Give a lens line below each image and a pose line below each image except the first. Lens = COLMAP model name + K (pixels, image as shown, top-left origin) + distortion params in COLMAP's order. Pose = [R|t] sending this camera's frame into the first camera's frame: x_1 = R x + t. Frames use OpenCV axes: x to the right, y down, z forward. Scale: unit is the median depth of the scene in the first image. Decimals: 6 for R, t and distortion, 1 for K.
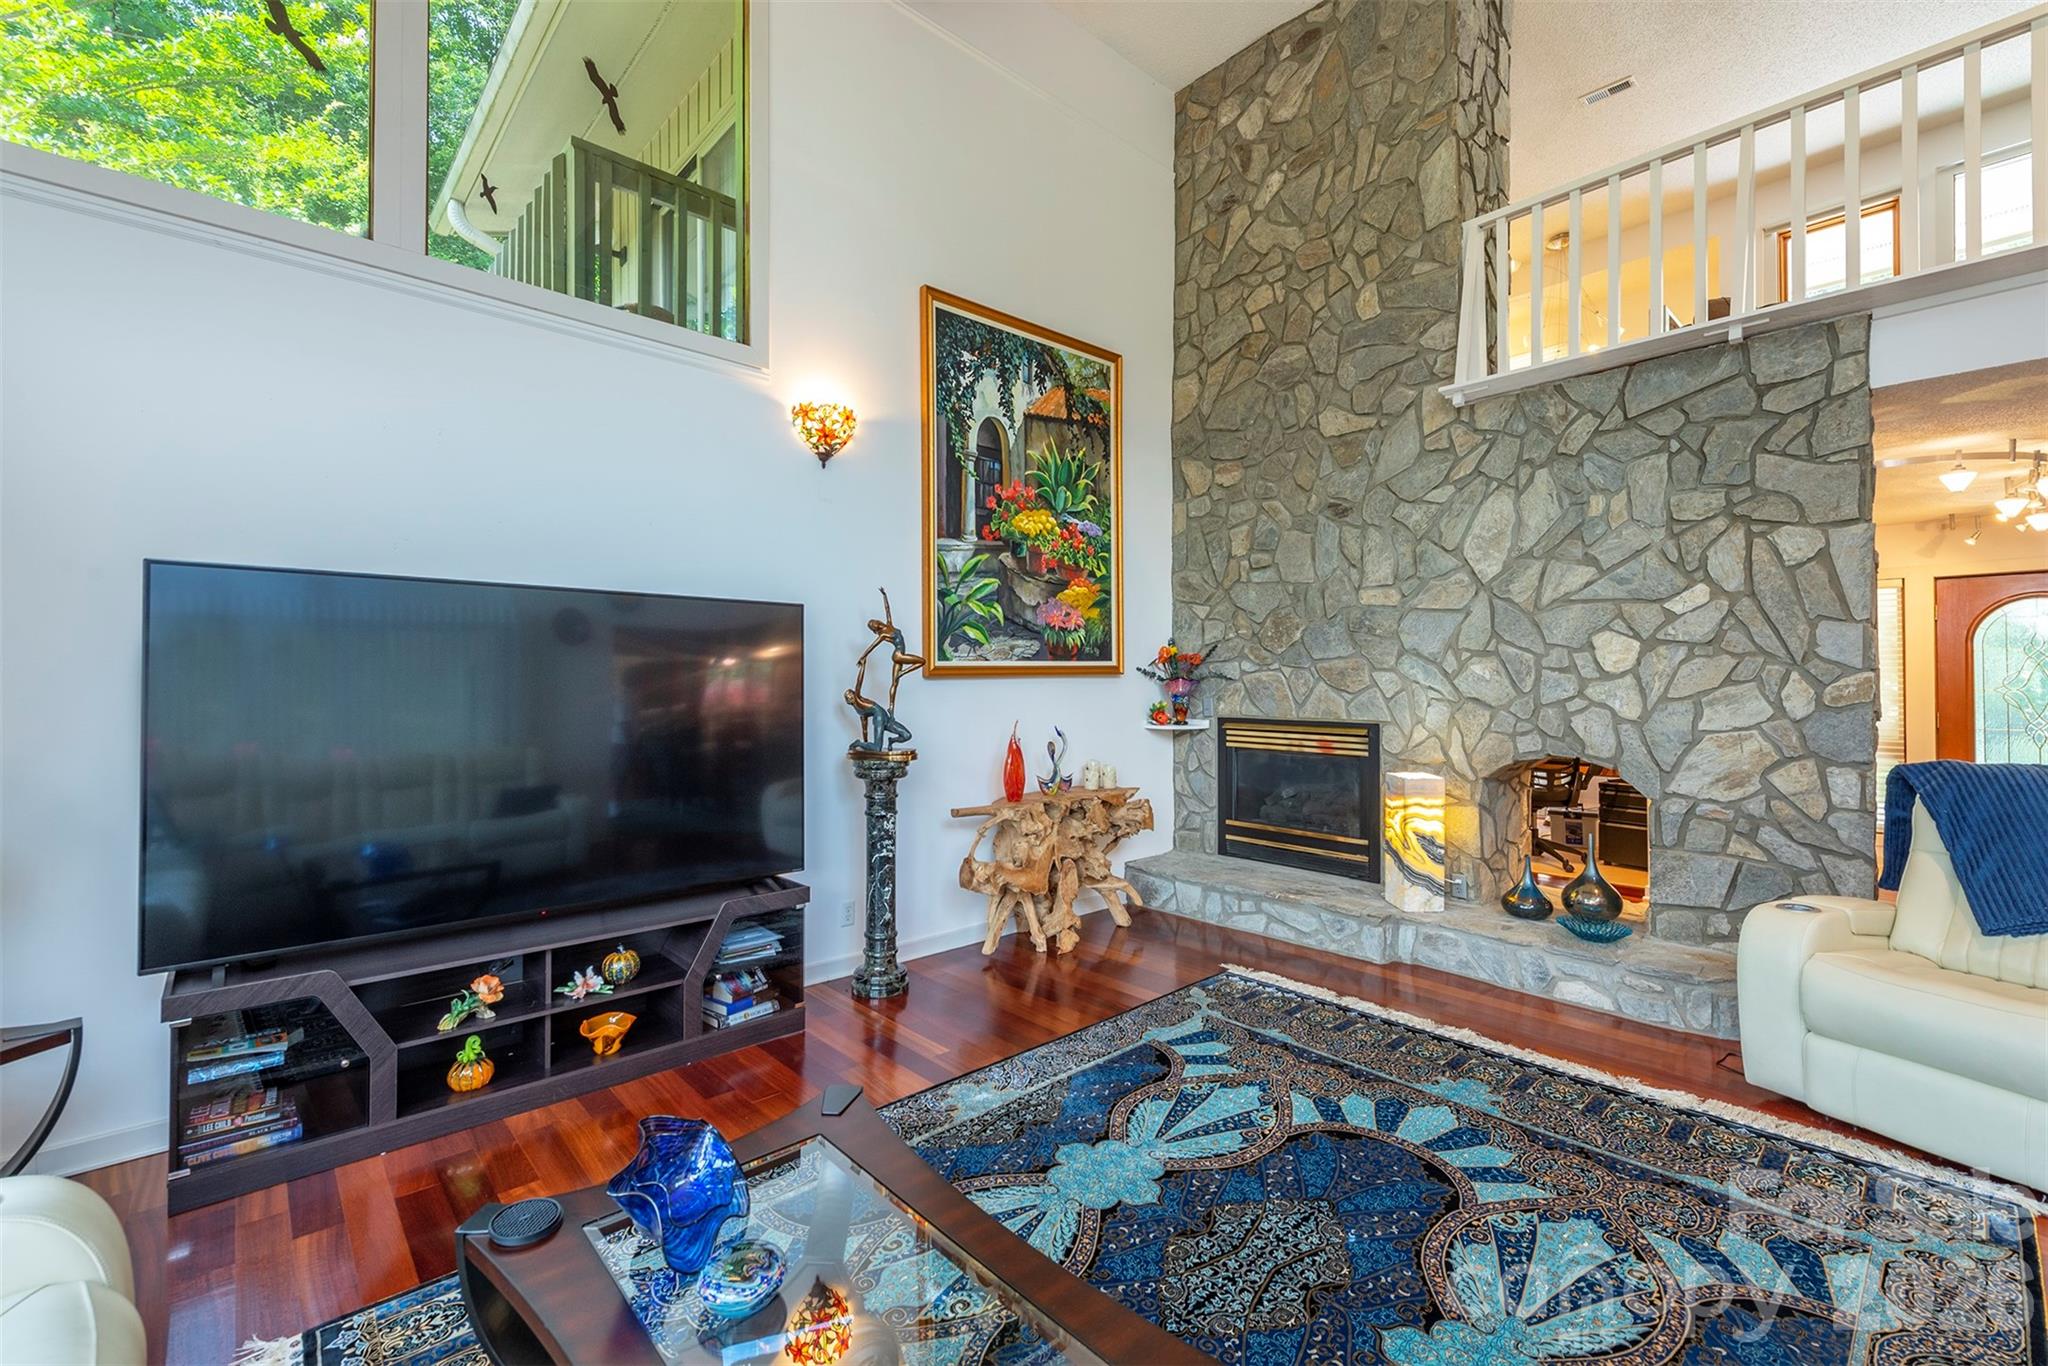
lens RADIAL K [[869.5, 0, 1027.3], [0, 869.5, 670.5], [0, 0, 1]] dist [0.010215, 0.000054]
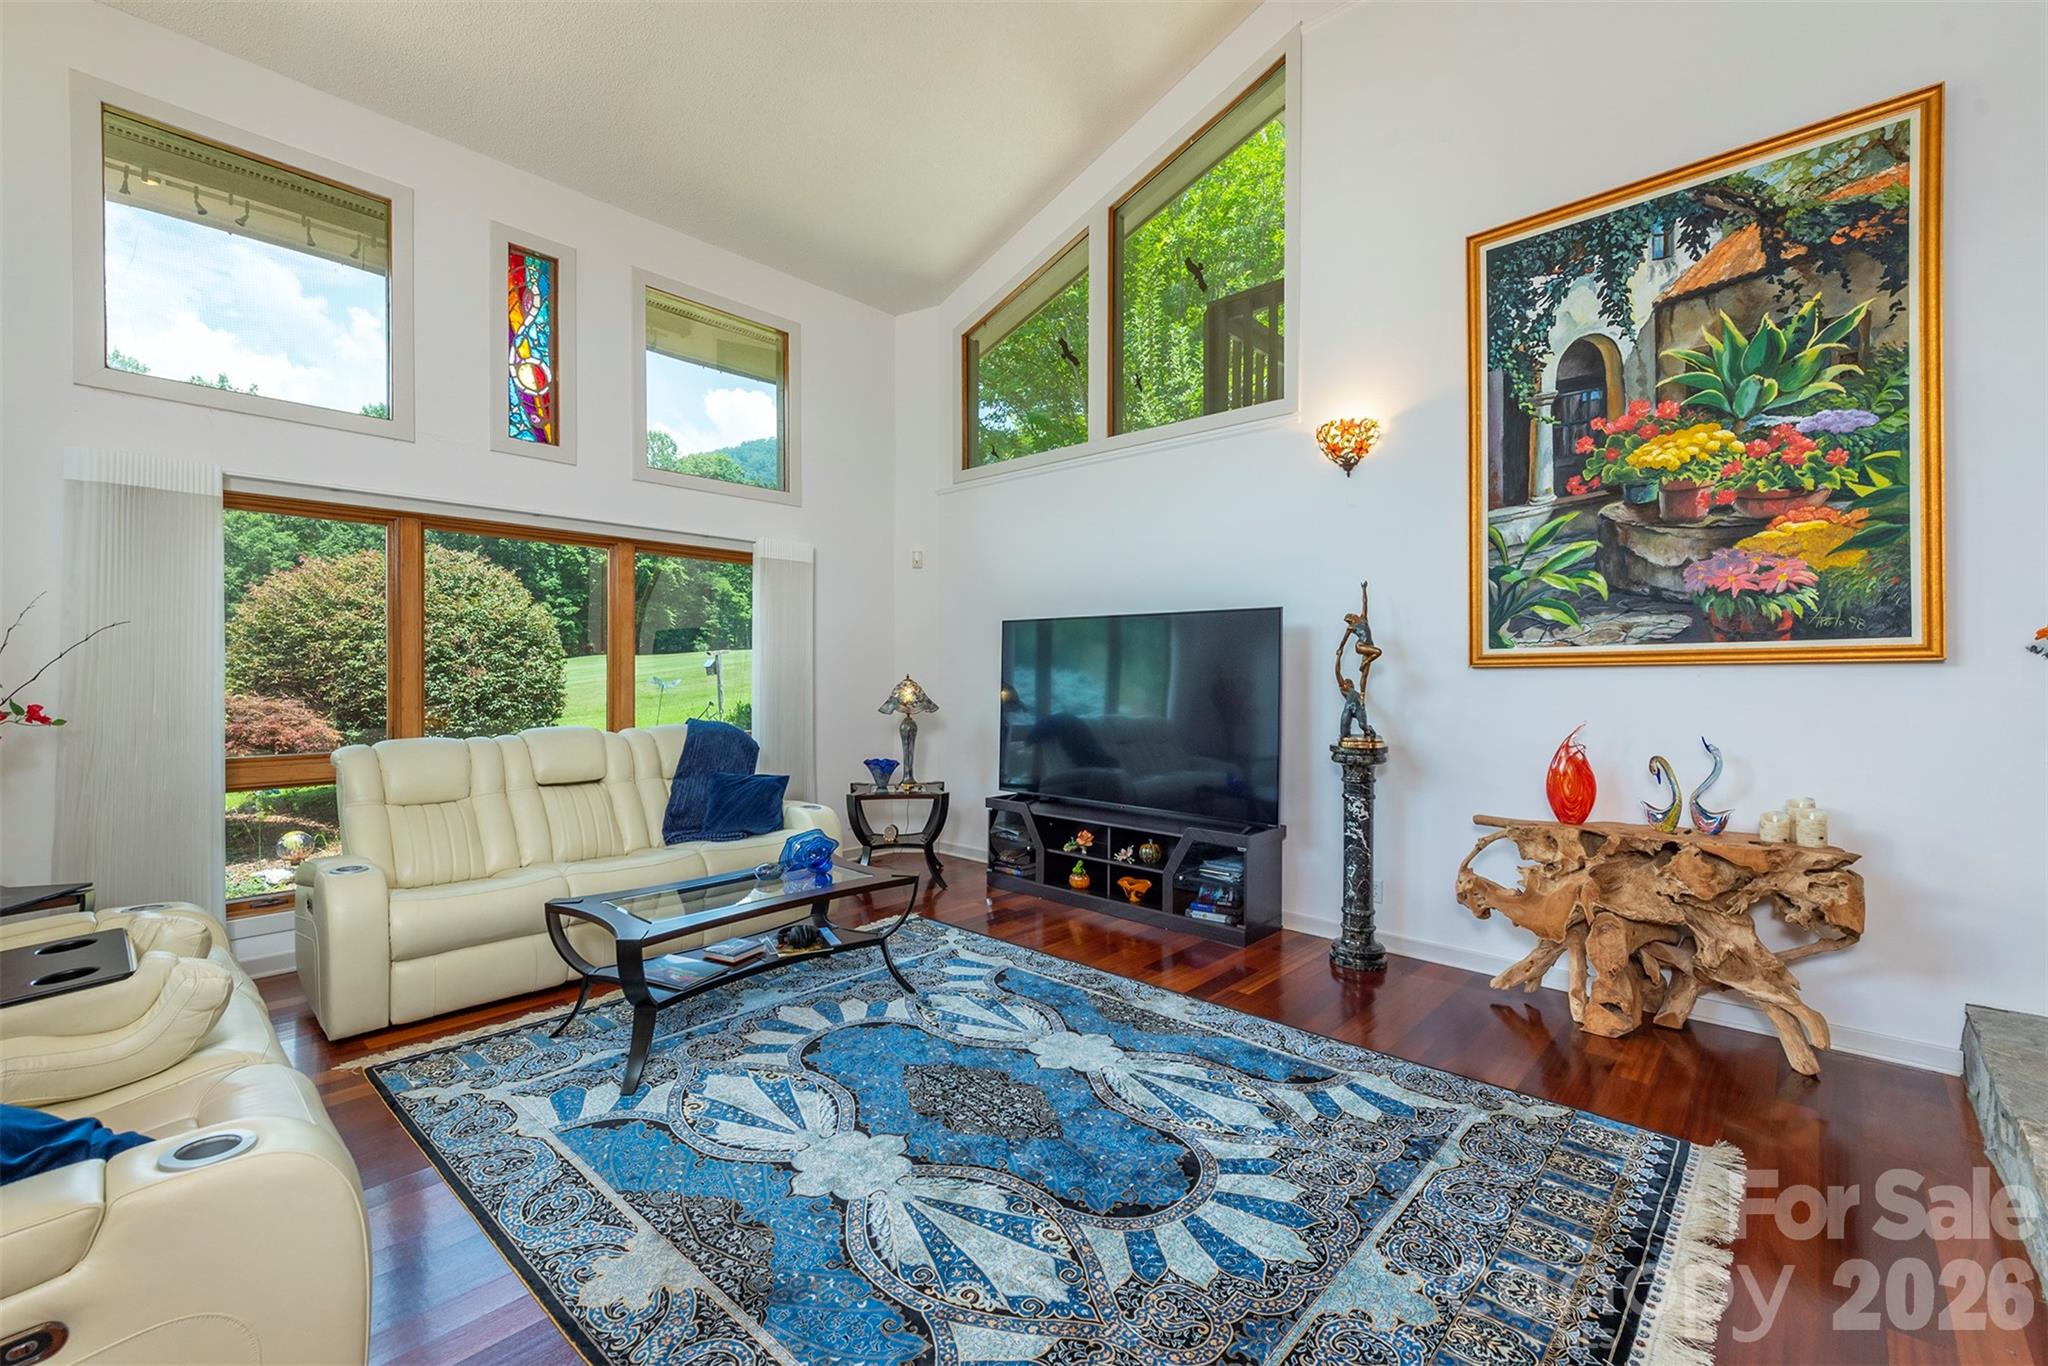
lens RADIAL K [[873.4, 0, 1026.7], [0, 873.4, 681.5], [0, 0, 1]] dist [0.003361, -0.000174]
pose [[0.083970, 0.005402, -0.996454, 0.721210], [0.002988, 0.999979, 0.005673, 0.015282], [0.996464, -0.003454, 0.083952, 0.438982]]
